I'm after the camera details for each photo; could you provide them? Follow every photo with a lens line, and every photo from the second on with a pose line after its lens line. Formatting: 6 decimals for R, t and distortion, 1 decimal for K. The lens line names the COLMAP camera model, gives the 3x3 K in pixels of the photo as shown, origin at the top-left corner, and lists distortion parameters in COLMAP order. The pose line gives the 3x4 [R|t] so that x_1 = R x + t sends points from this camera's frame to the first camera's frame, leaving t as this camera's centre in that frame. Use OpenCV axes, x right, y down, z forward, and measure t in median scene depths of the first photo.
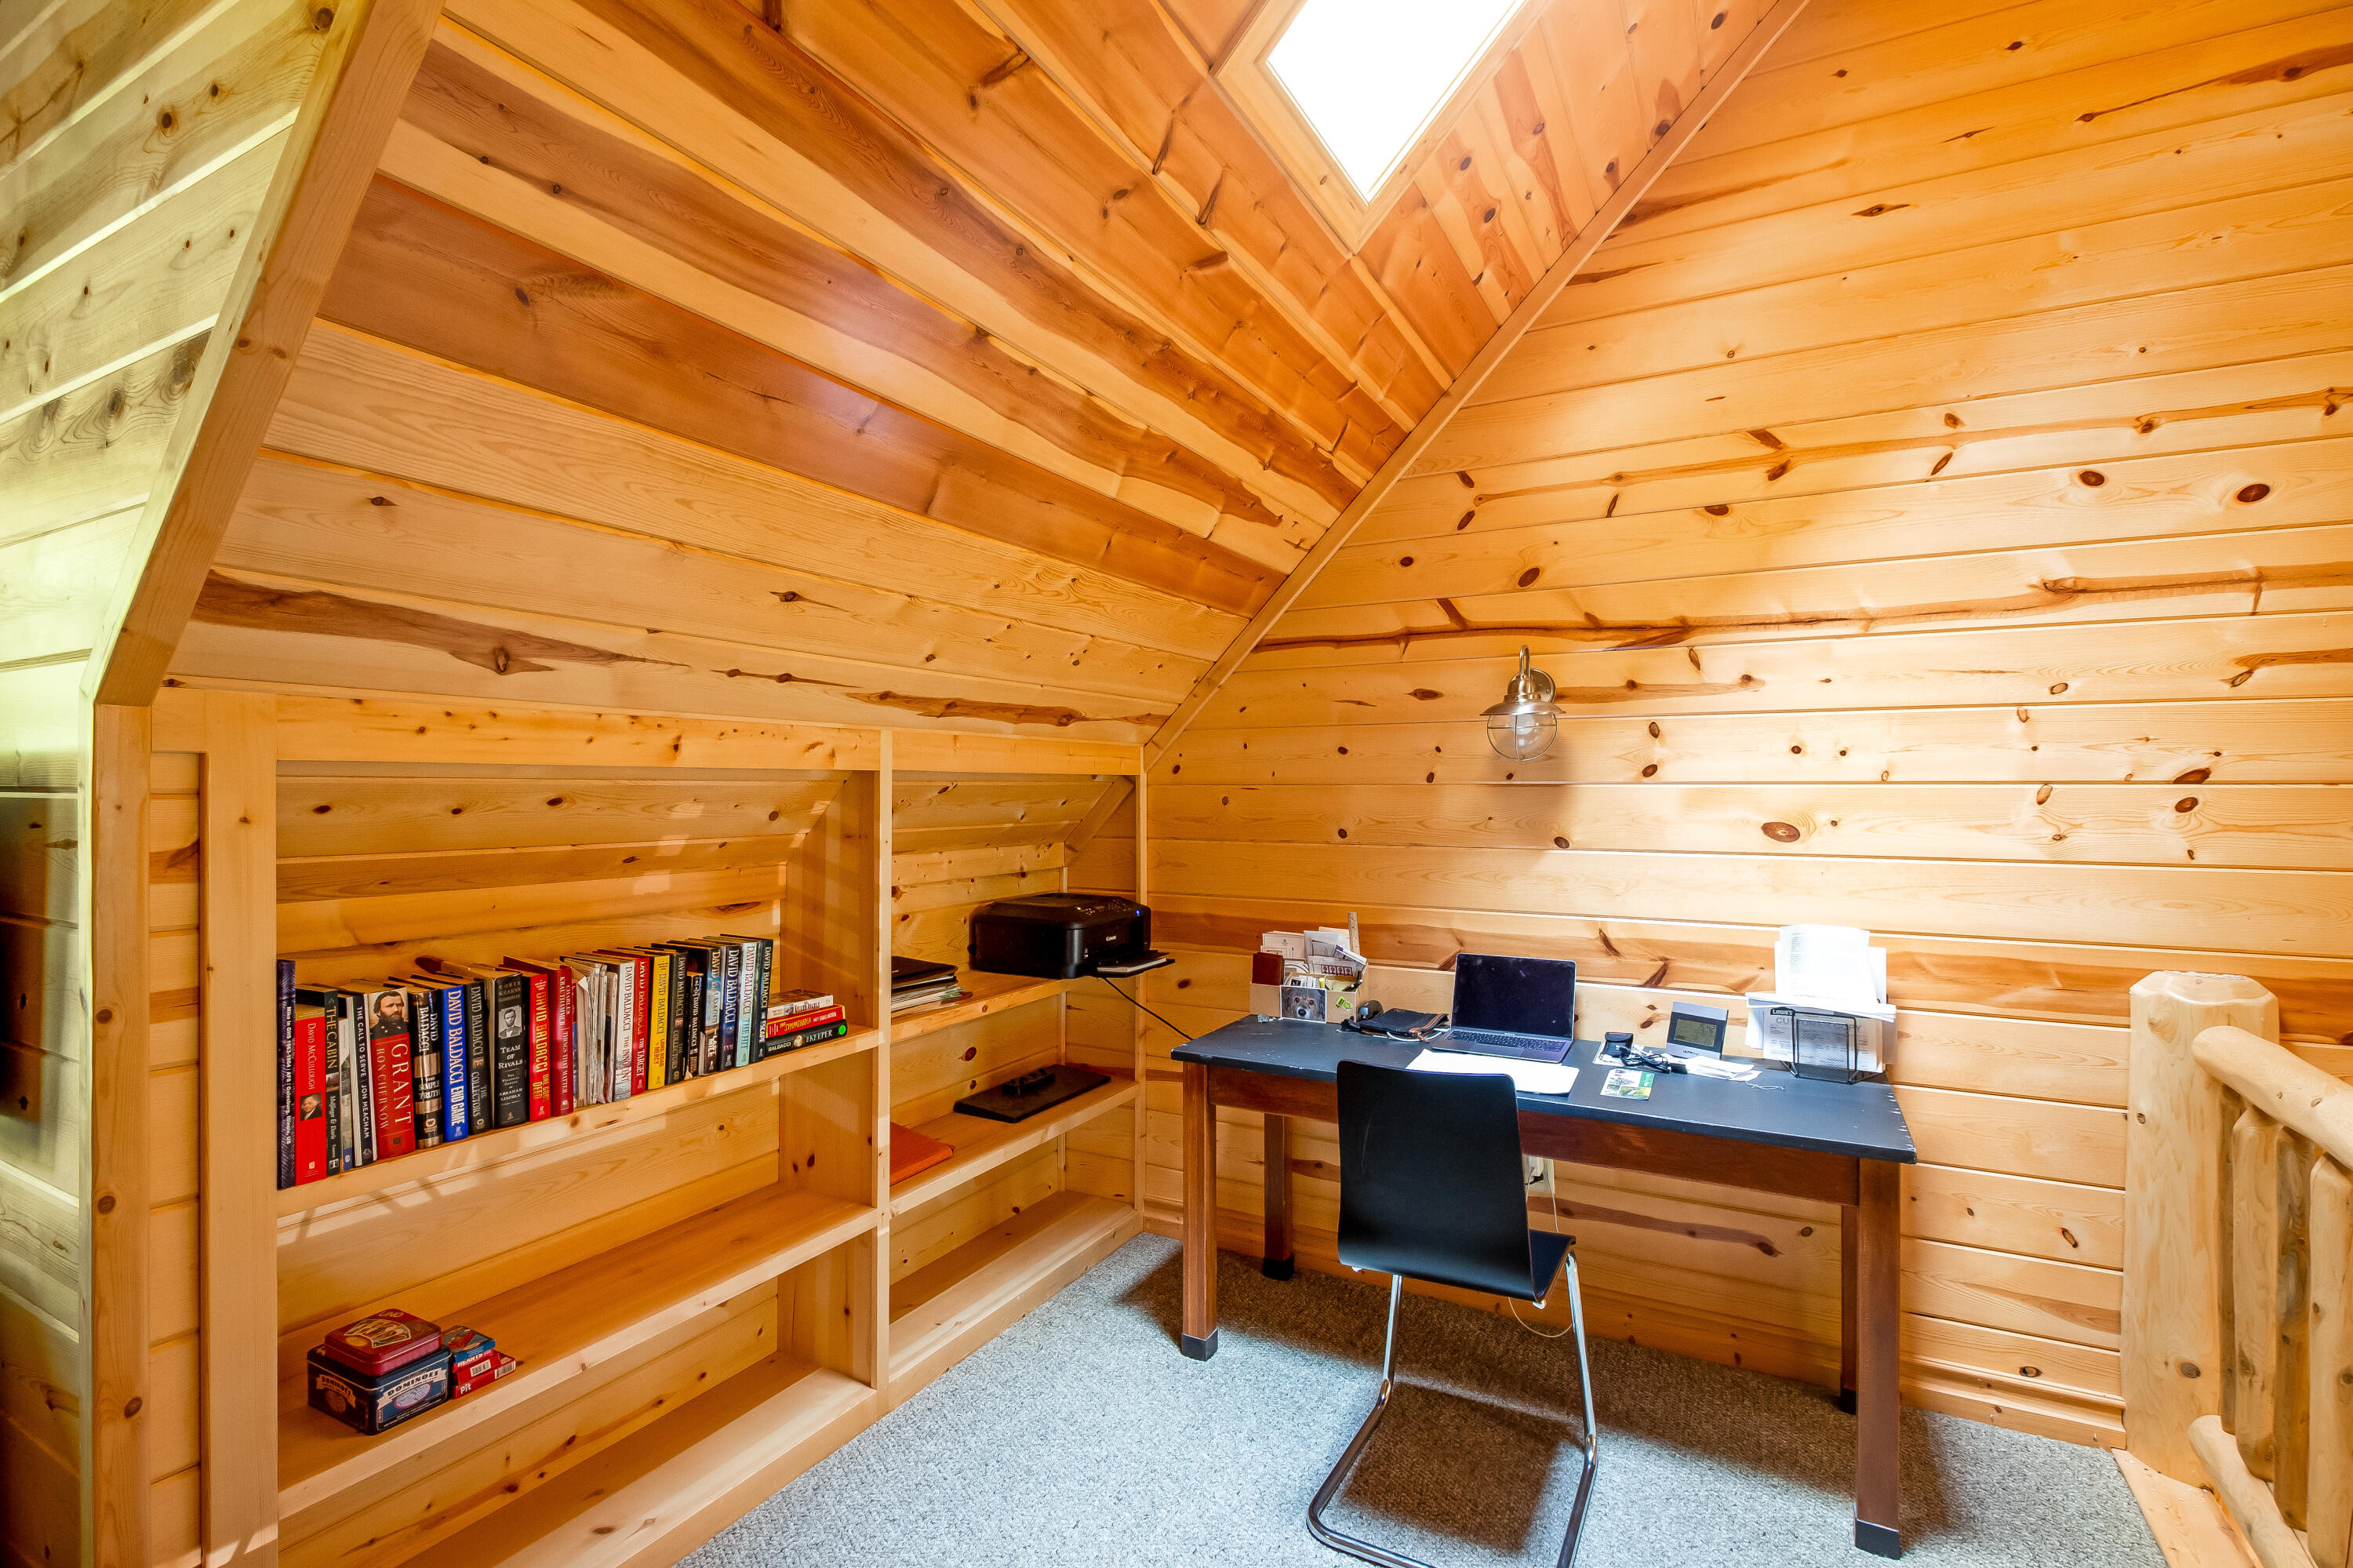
lens RADIAL K [[1094.0, 0, 1177.1], [0, 1094.0, 789.4], [0, 0, 1]] dist [0.000339, -0.000044]
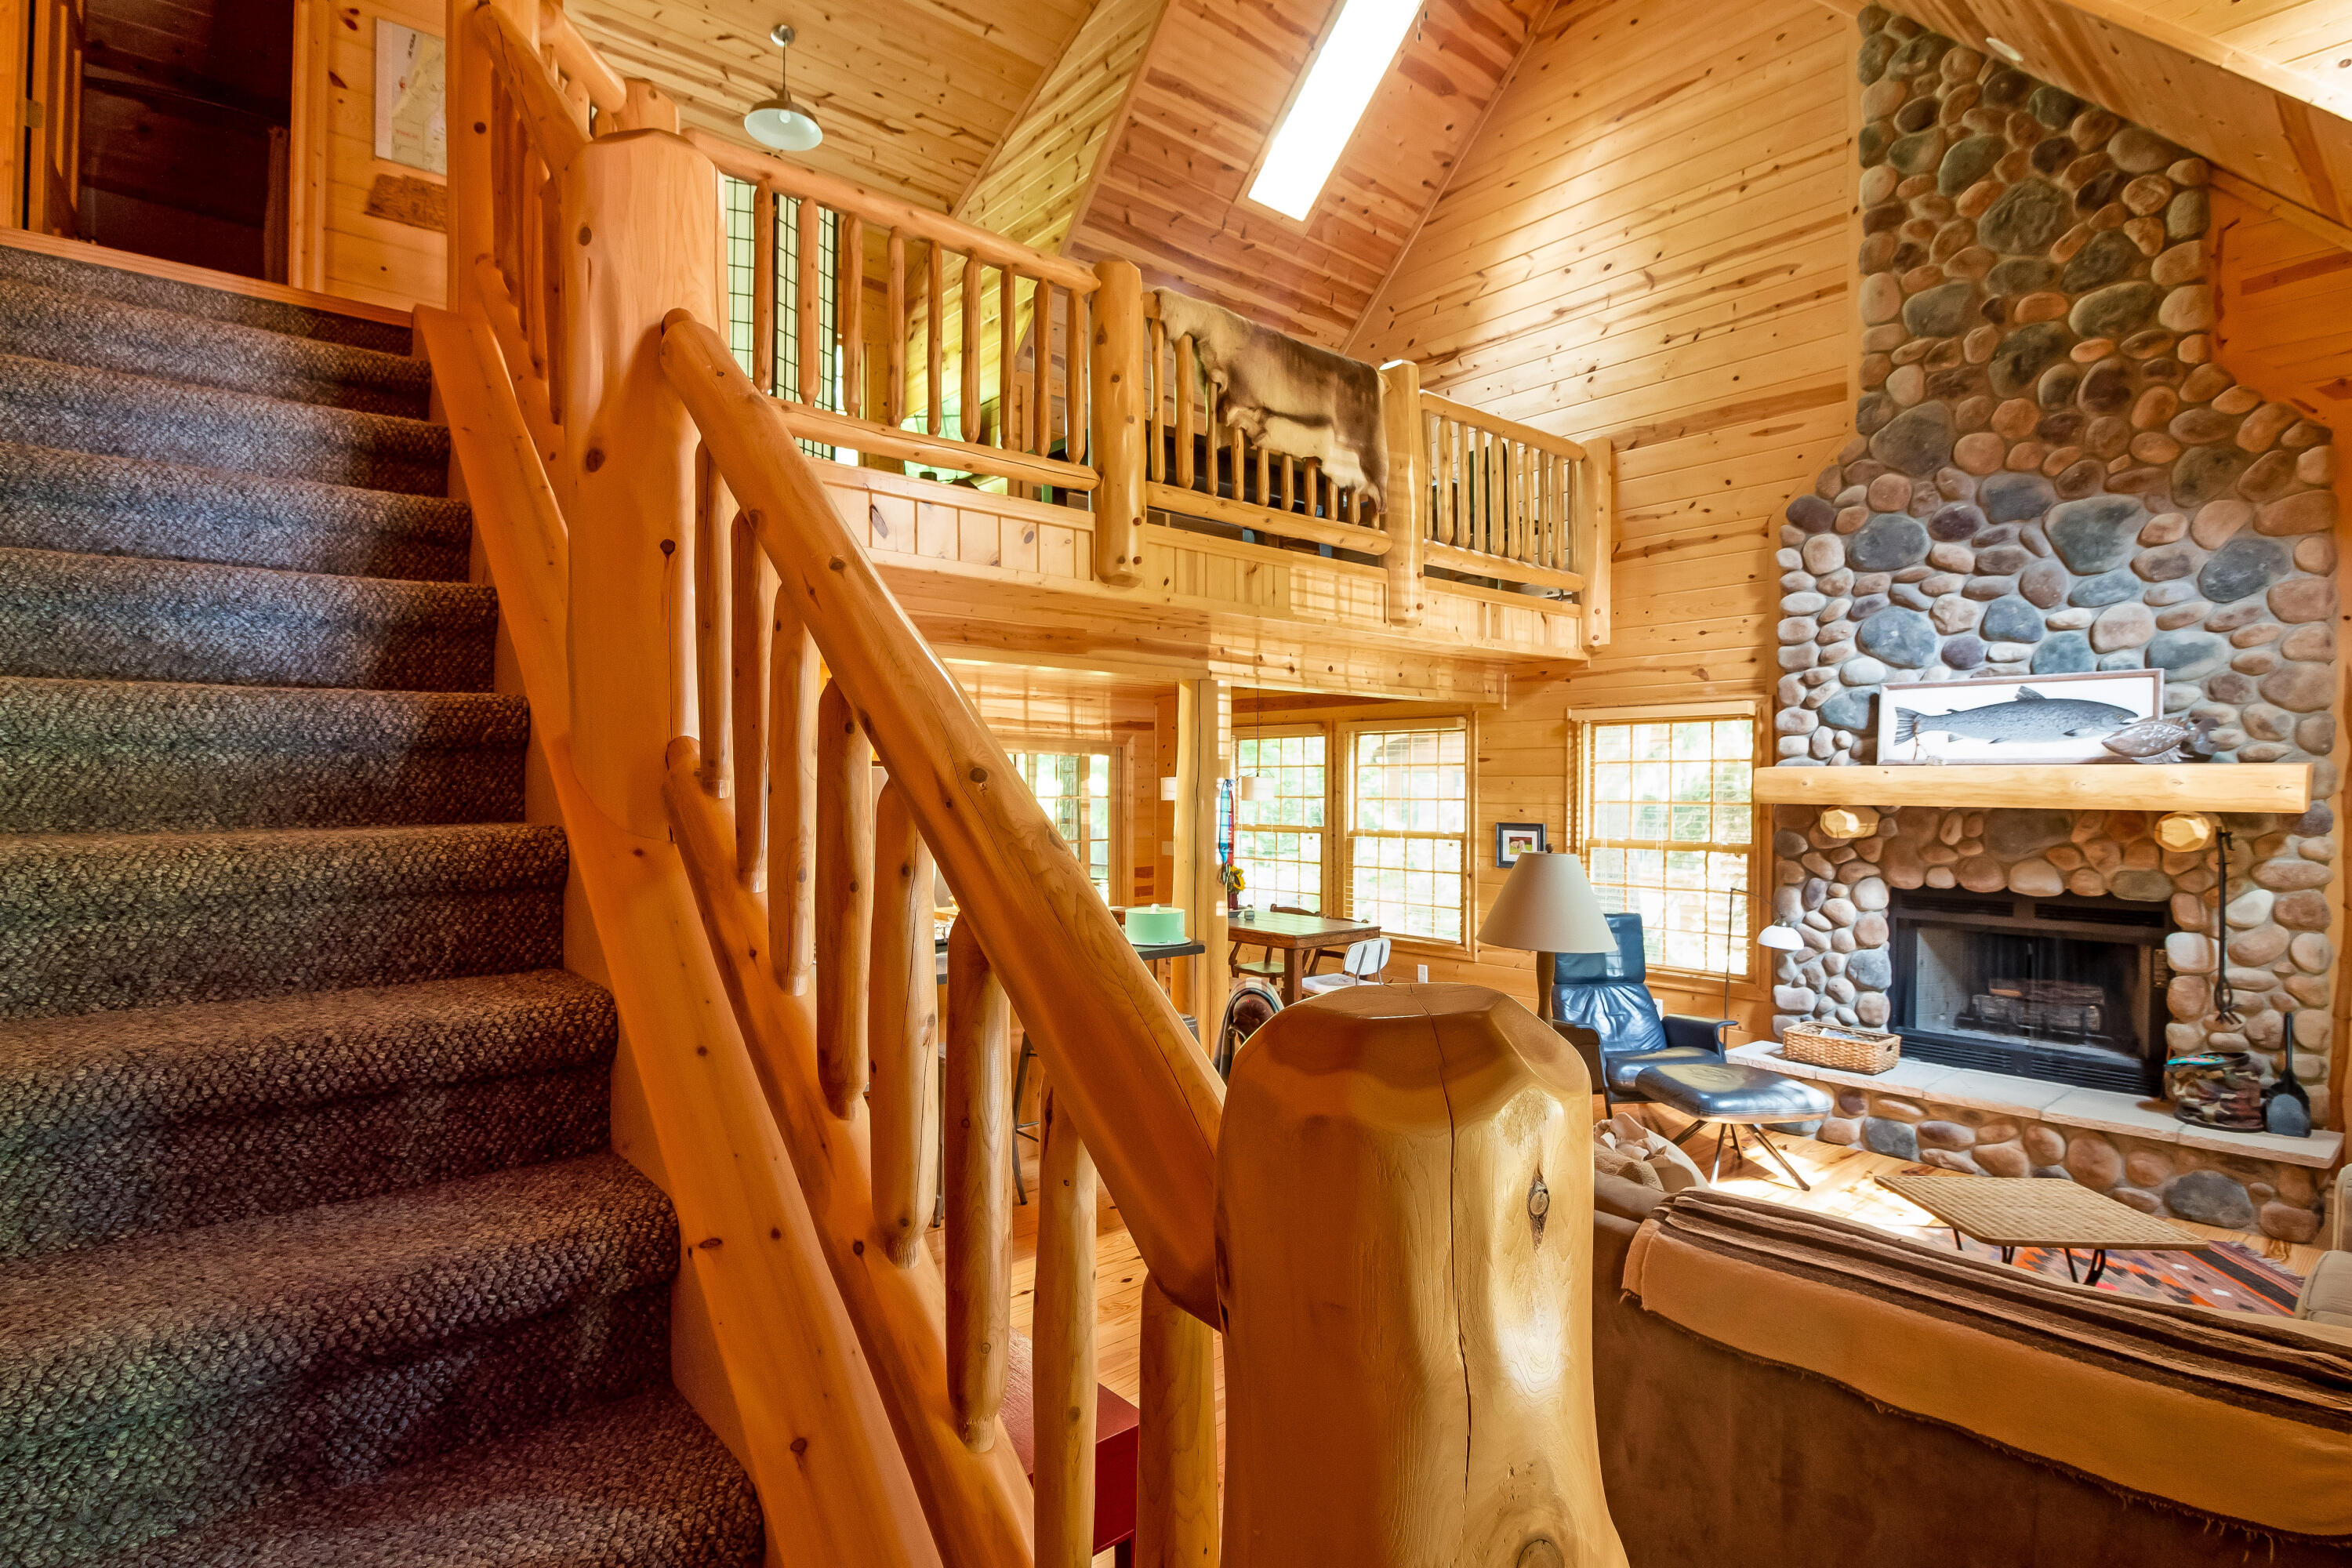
lens RADIAL K [[1180.1, 0, 1173.0], [0, 1180.1, 781.7], [0, 0, 1]] dist [0.000451, 0.000014]
pose [[0.934763, 0.001317, -0.355269, 0.871774], [-0.004151, 0.999965, -0.007215, 0.951114], [0.355248, 0.008219, 0.934736, -1.971815]]
